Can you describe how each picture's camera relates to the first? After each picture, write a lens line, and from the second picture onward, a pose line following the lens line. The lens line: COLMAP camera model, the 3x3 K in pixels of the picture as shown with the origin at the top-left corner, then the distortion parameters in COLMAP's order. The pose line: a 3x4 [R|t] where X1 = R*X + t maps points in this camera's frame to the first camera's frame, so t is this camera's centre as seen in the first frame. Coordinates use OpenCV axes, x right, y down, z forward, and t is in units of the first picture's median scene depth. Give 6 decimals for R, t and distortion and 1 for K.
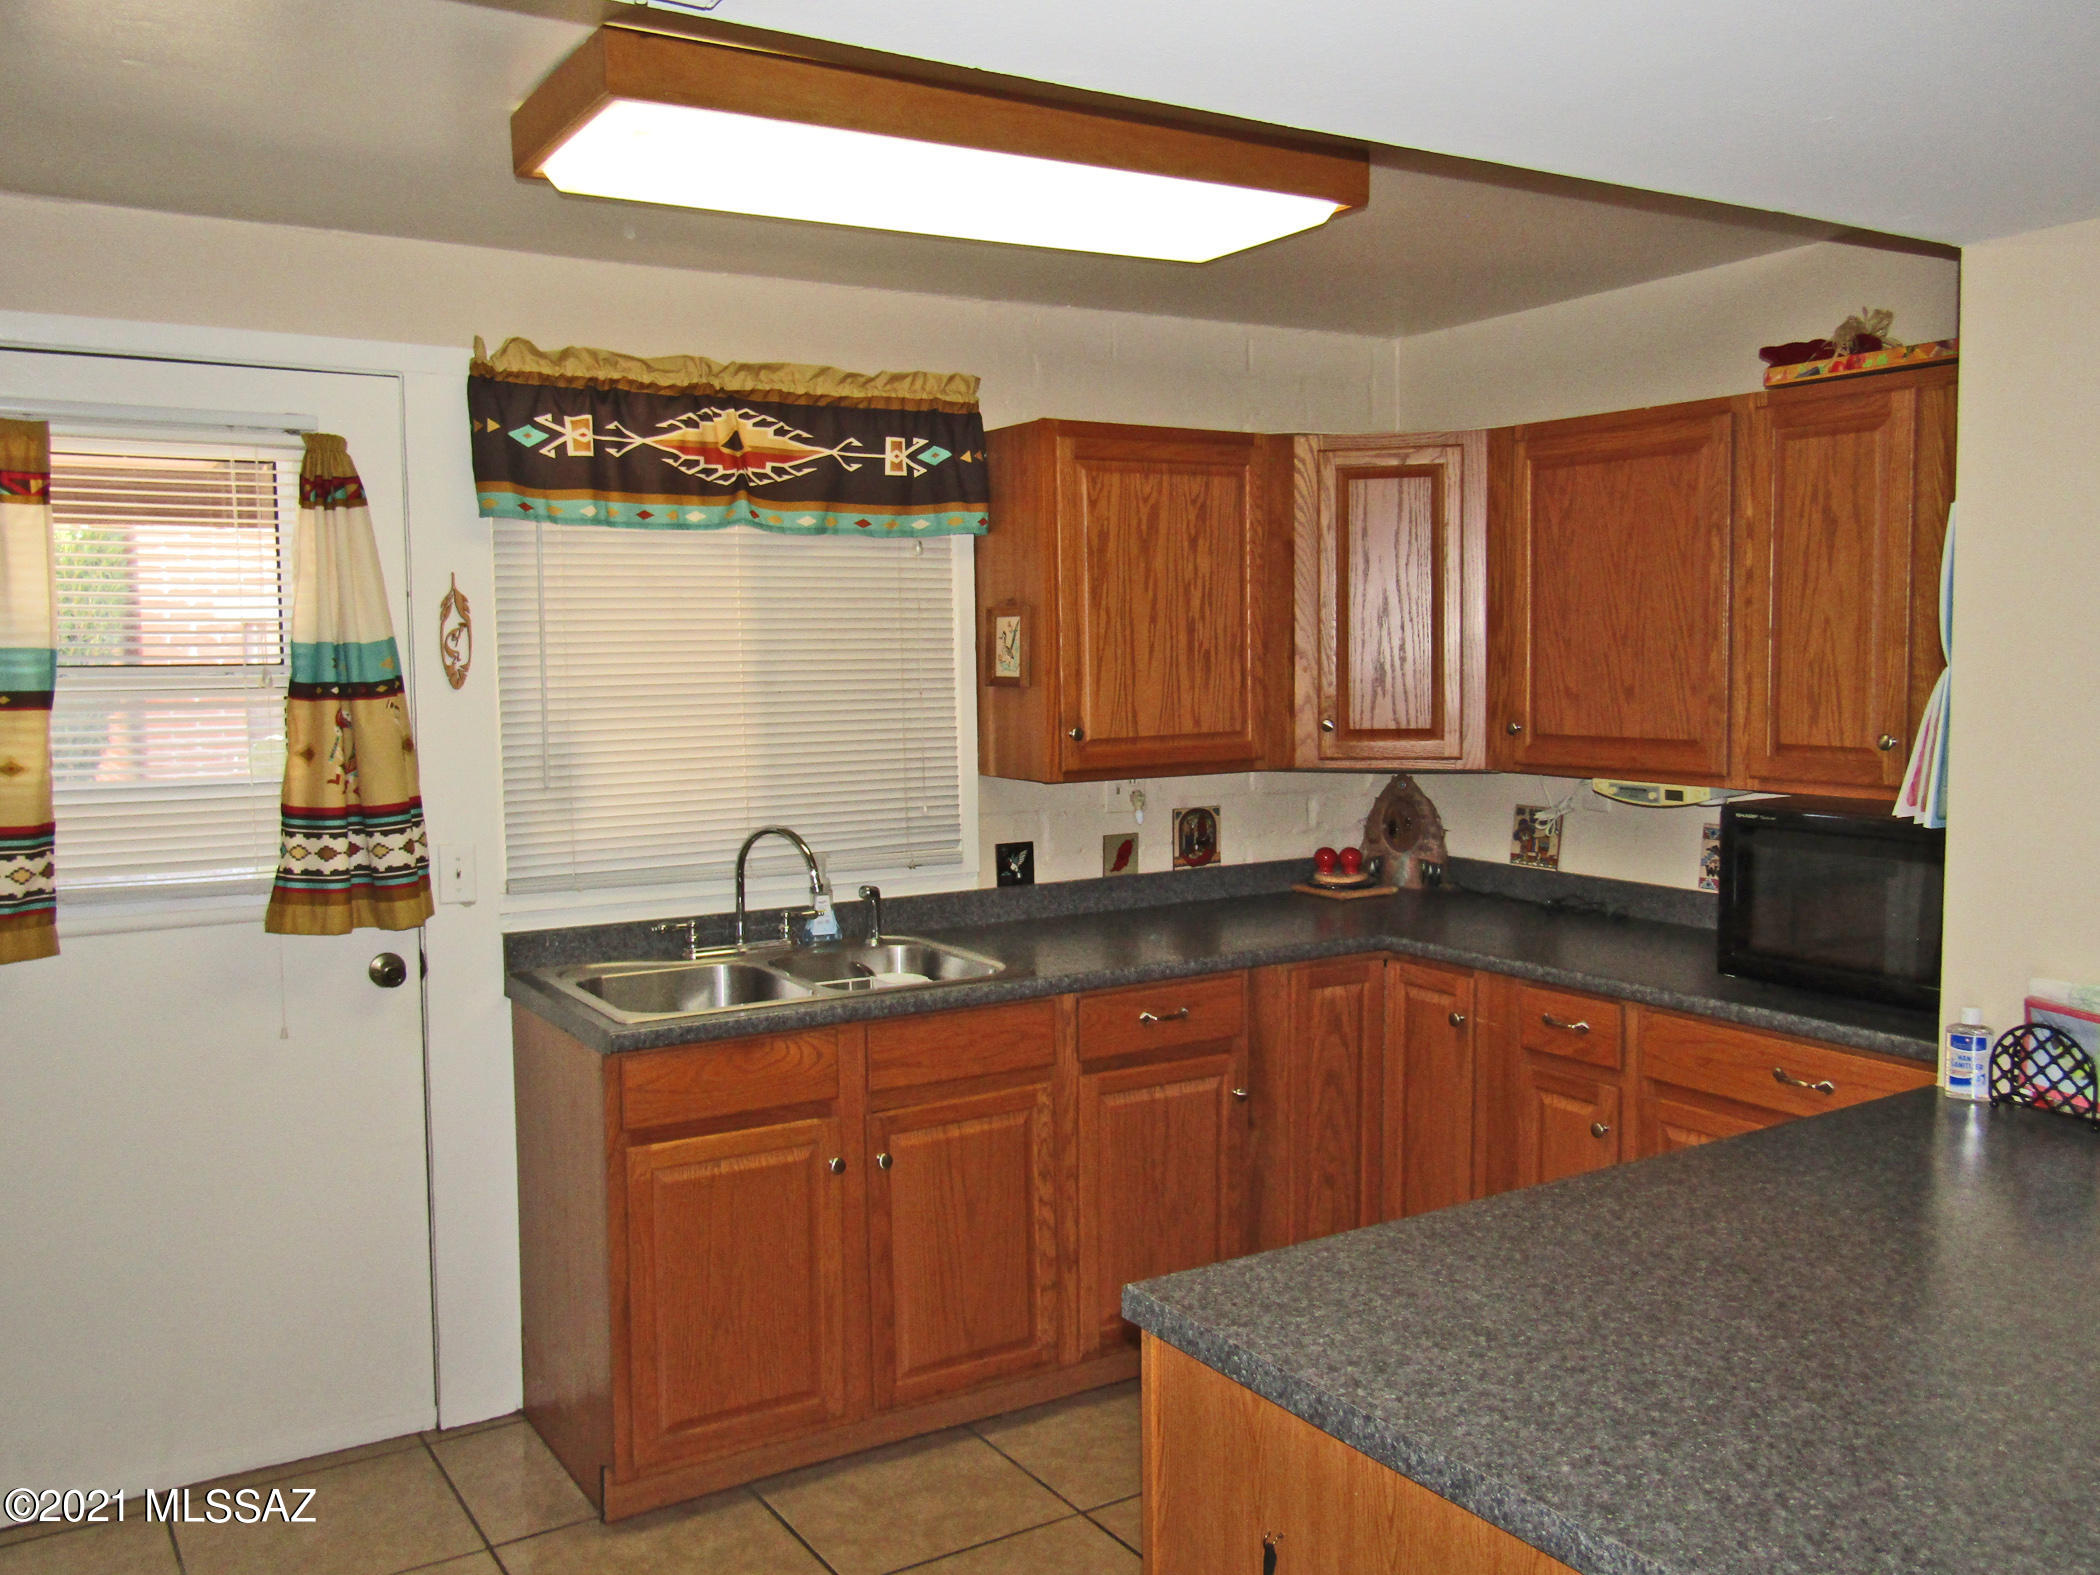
lens RADIAL K [[1776.5, 0, 1051.6], [0, 1776.5, 792.2], [0, 0, 1]] dist [-0.001124, 0.006619]
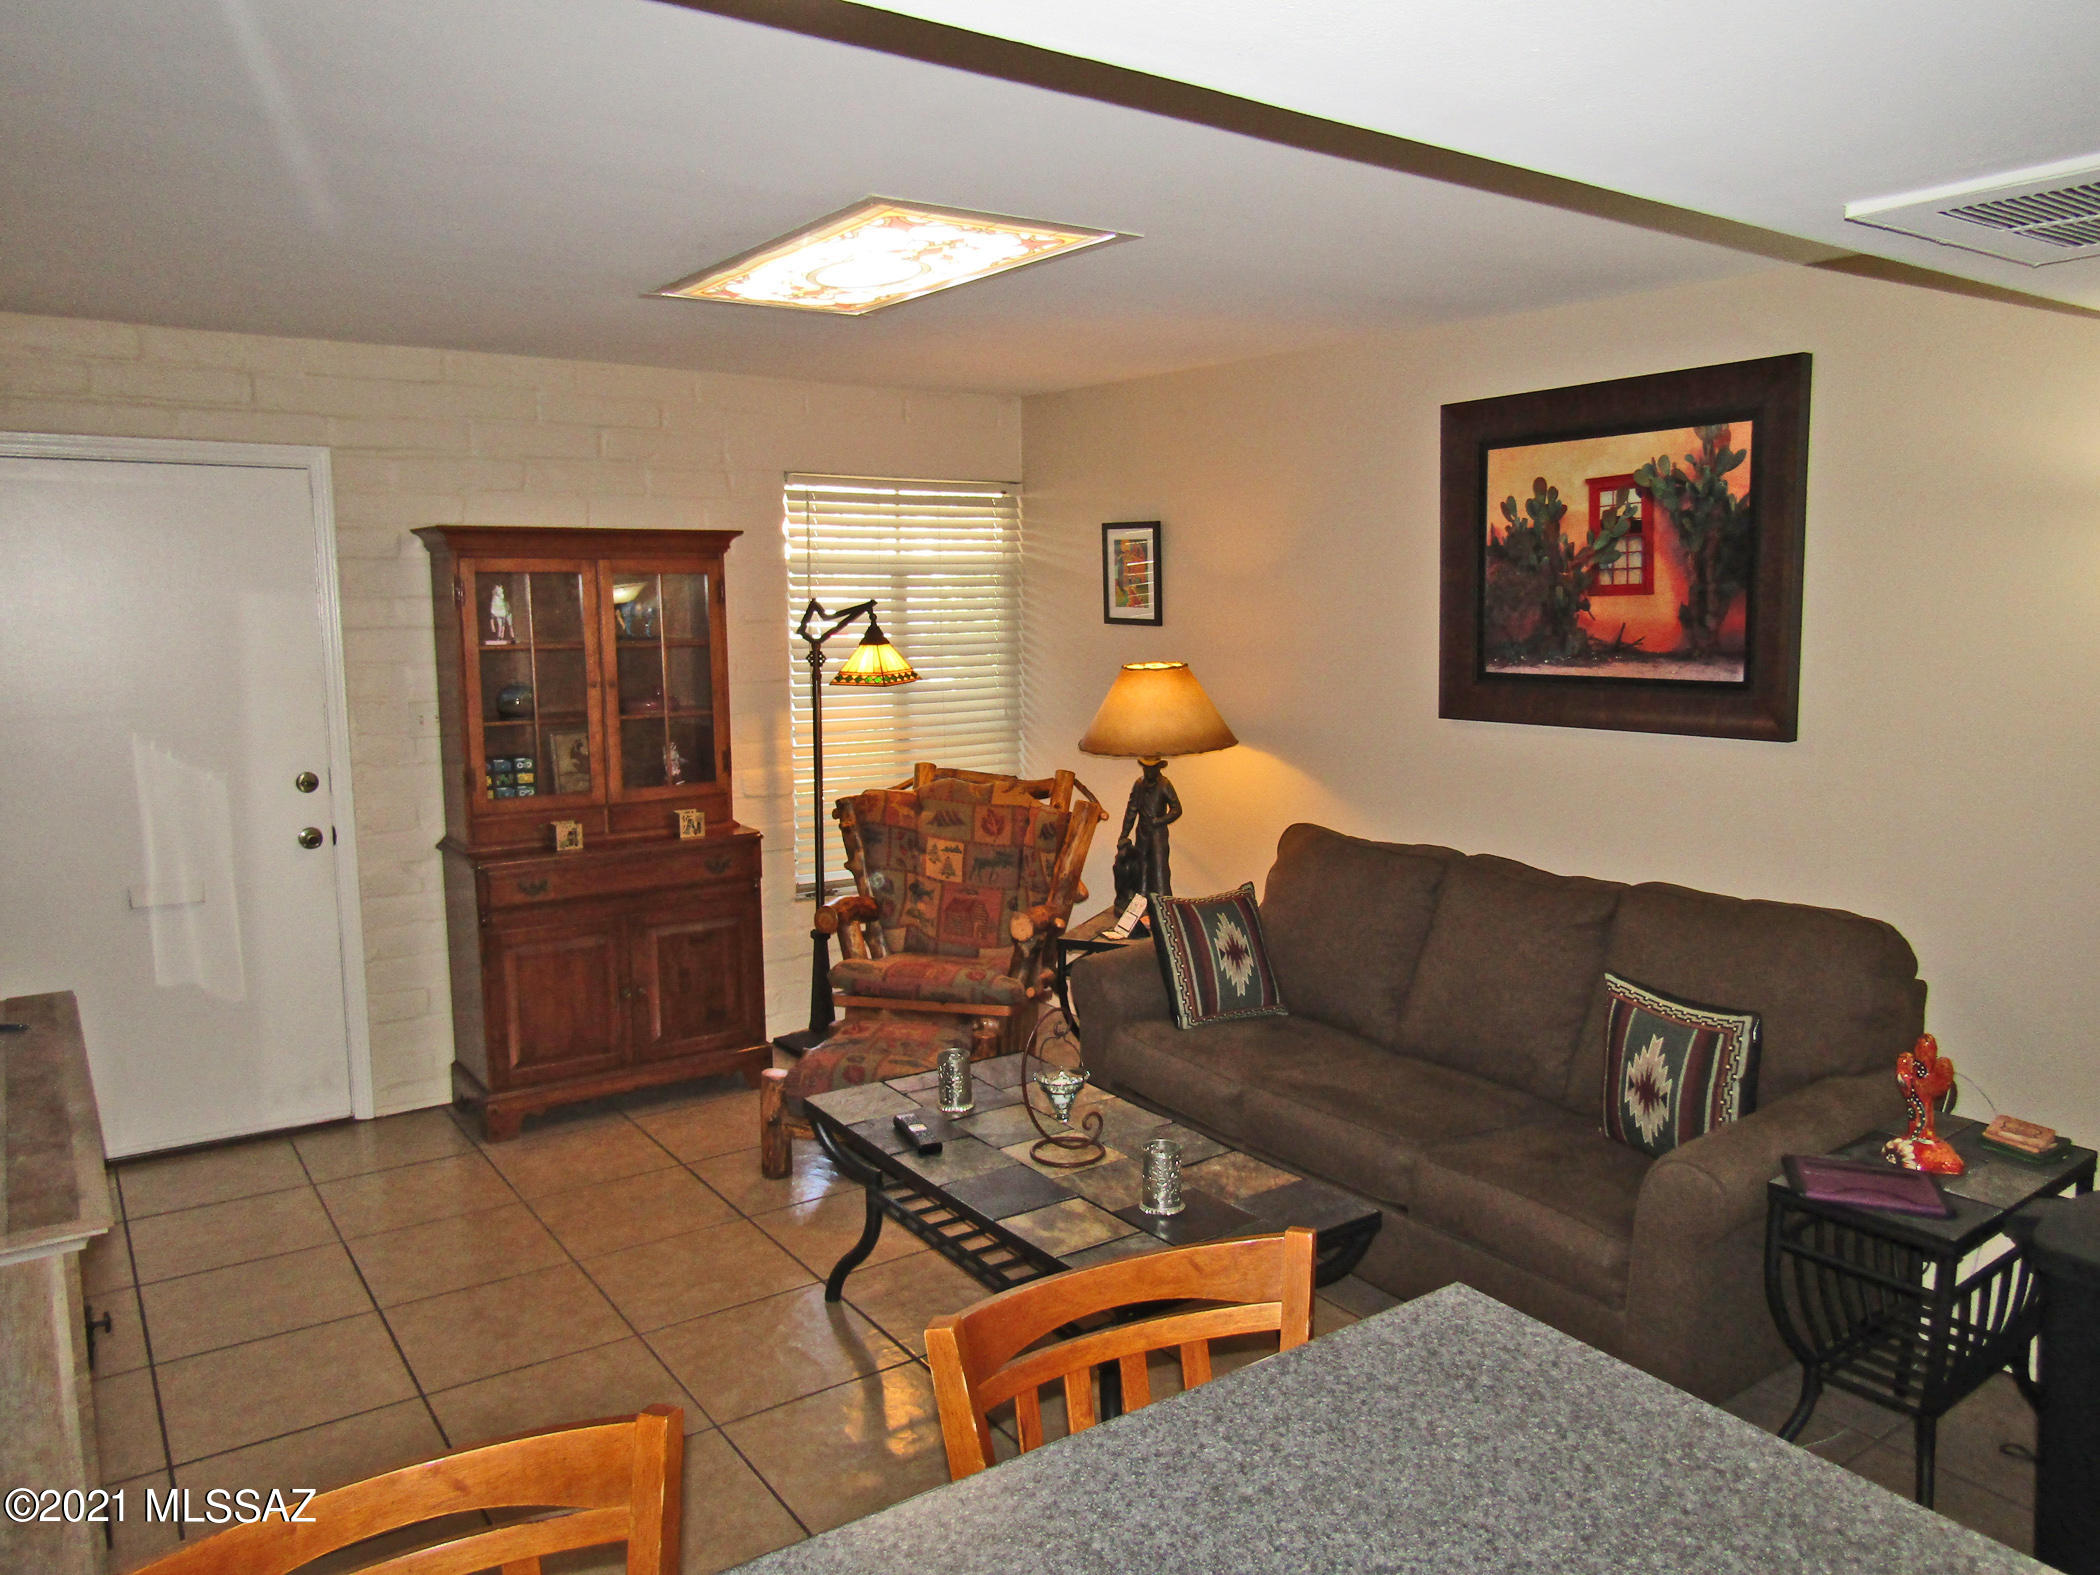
lens RADIAL K [[1469.2, 0, 1039.4], [0, 1469.2, 787.6], [0, 0, 1]] dist [-0.017894, -0.000645]
pose [[-0.999090, 0.023398, -0.035669, 0.308992], [0.015347, 0.977317, 0.211225, -0.092878], [0.039802, 0.210486, -0.976786, 0.728430]]
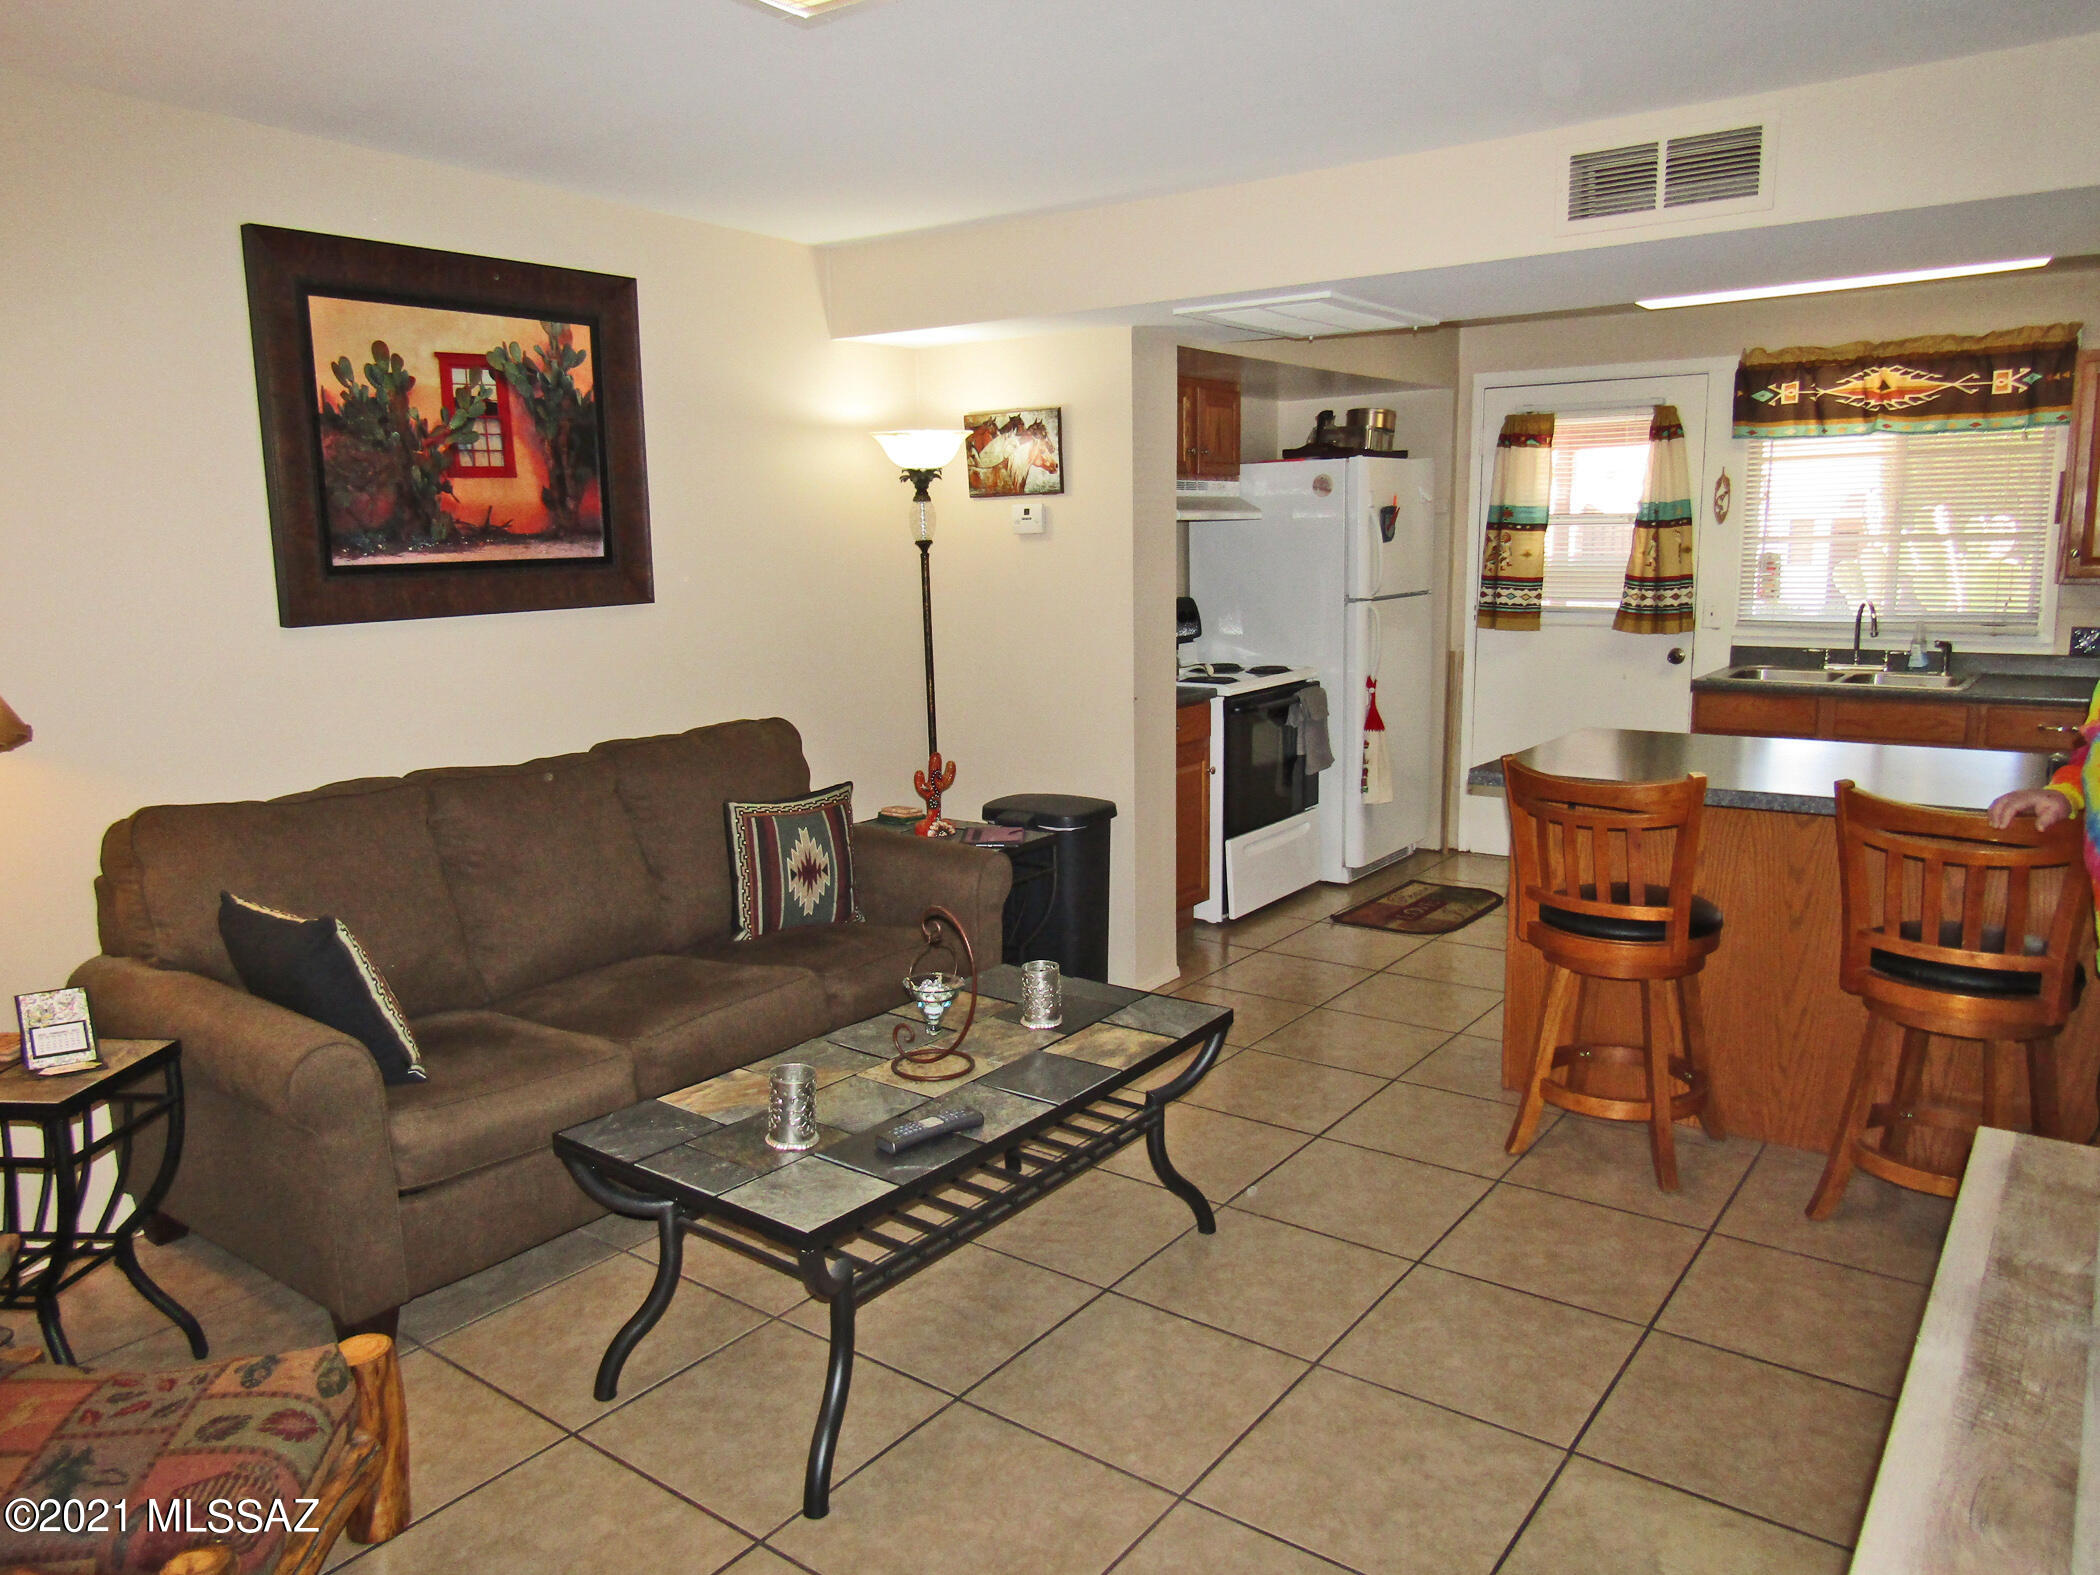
lens RADIAL K [[1469.2, 0, 1039.9], [0, 1469.2, 779.0], [0, 0, 1]] dist [-0.017894, -0.000645]
pose [[0.351388, 0.155911, -0.923157, 1.011113], [-0.063753, 0.987732, 0.142551, 0.043450], [0.934057, 0.008763, 0.357017, -0.346556]]
